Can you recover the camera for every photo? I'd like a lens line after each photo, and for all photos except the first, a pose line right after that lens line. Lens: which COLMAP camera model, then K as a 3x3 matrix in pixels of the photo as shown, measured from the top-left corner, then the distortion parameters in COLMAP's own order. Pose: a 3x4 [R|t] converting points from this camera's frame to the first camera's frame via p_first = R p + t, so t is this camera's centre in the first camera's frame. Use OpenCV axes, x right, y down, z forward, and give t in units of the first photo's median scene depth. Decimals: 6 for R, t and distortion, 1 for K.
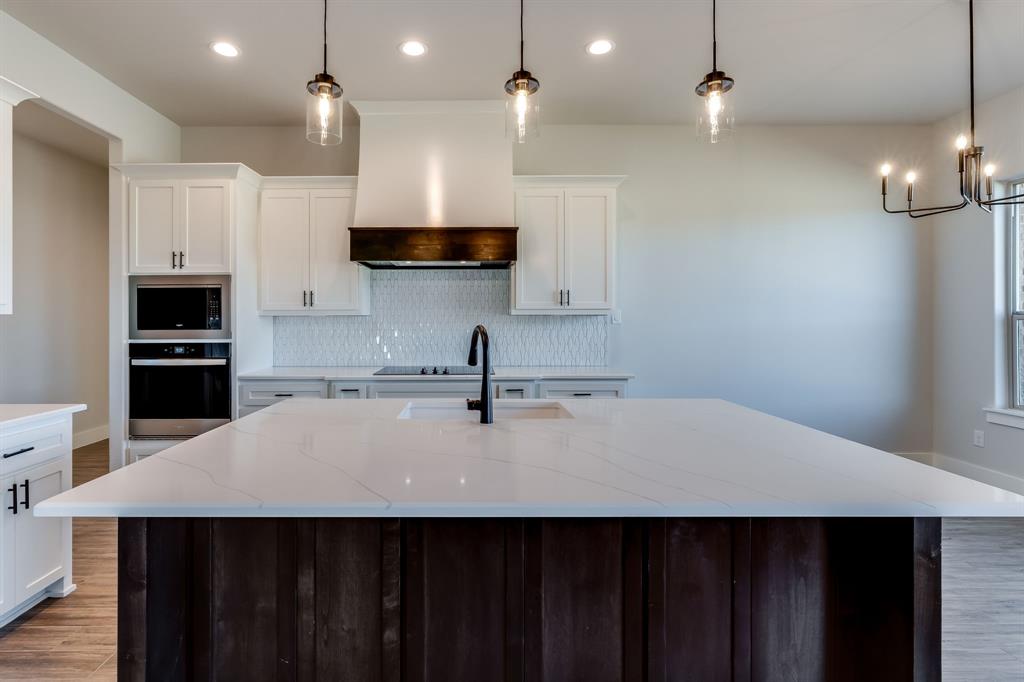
lens RADIAL K [[479.4, 0, 471.2], [0, 479.4, 315.7], [0, 0, 1]] dist [-0.004944, -0.000403]
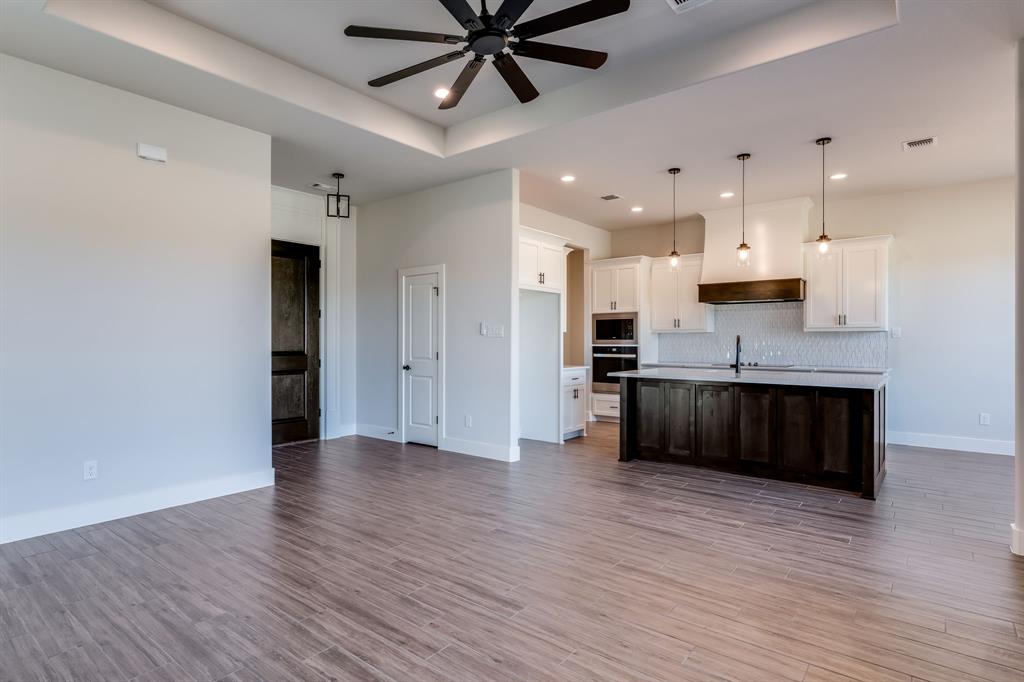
lens RADIAL K [[535.2, 0, 512.0], [0, 535.2, 341.0], [0, 0, 1]] dist [-0.001999, -0.000009]
pose [[0.789870, 0.004481, -0.613258, 0.443907], [0.002493, 0.999942, 0.010518, 0.009312], [0.613270, -0.009837, 0.789812, -1.066228]]
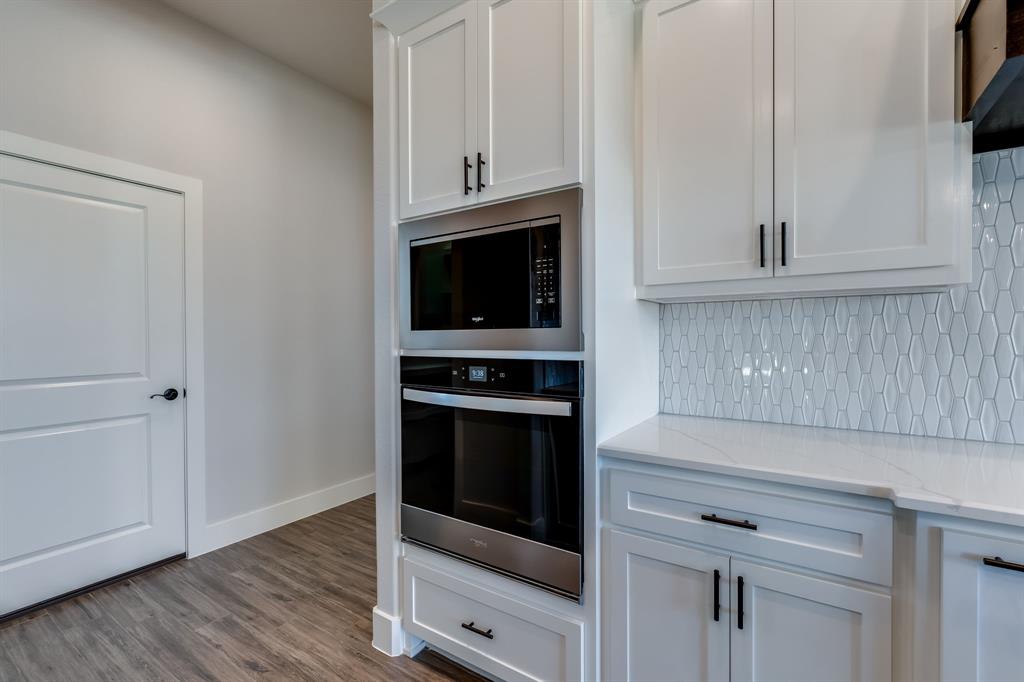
lens RADIAL K [[455.3, 0, 515.9], [0, 455.3, 338.6], [0, 0, 1]] dist [-0.000136, 0.000050]
pose [[0.837055, 0.003871, -0.547104, -0.342028], [0.005856, 0.999854, 0.016033, 0.031389], [0.547087, -0.016625, 0.836911, 0.655420]]
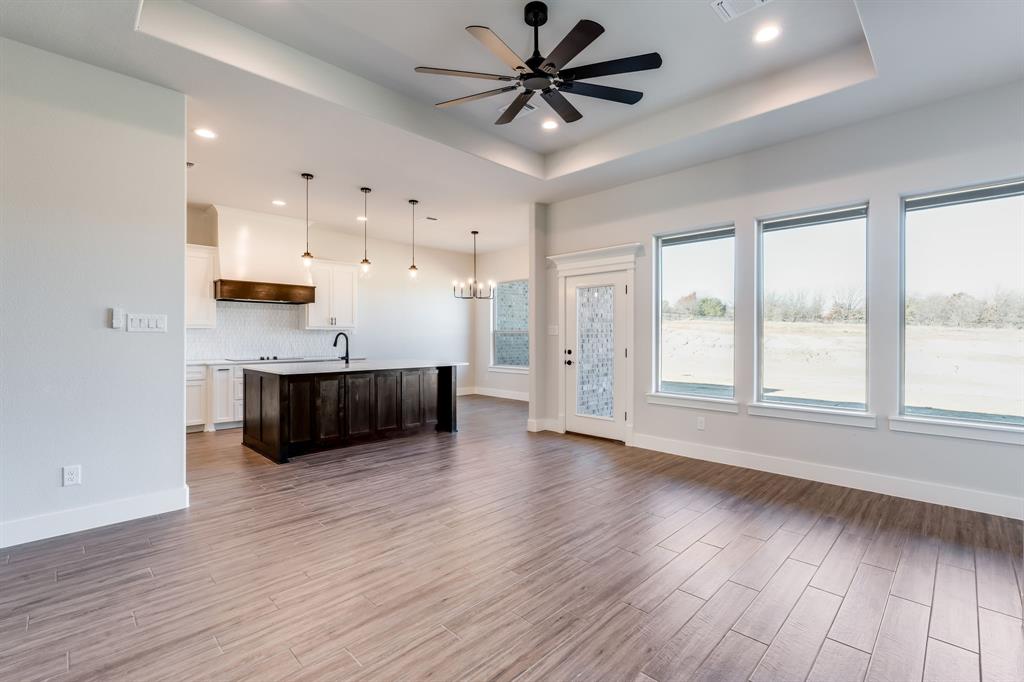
lens RADIAL K [[455.3, 0, 515.9], [0, 455.3, 338.6], [0, 0, 1]] dist [-0.000136, 0.000050]
pose [[0.699561, -0.000287, 0.714573, -0.701123], [-0.008811, 0.999920, 0.009027, 0.012533], [-0.714518, -0.012610, 0.699503, -0.985934]]
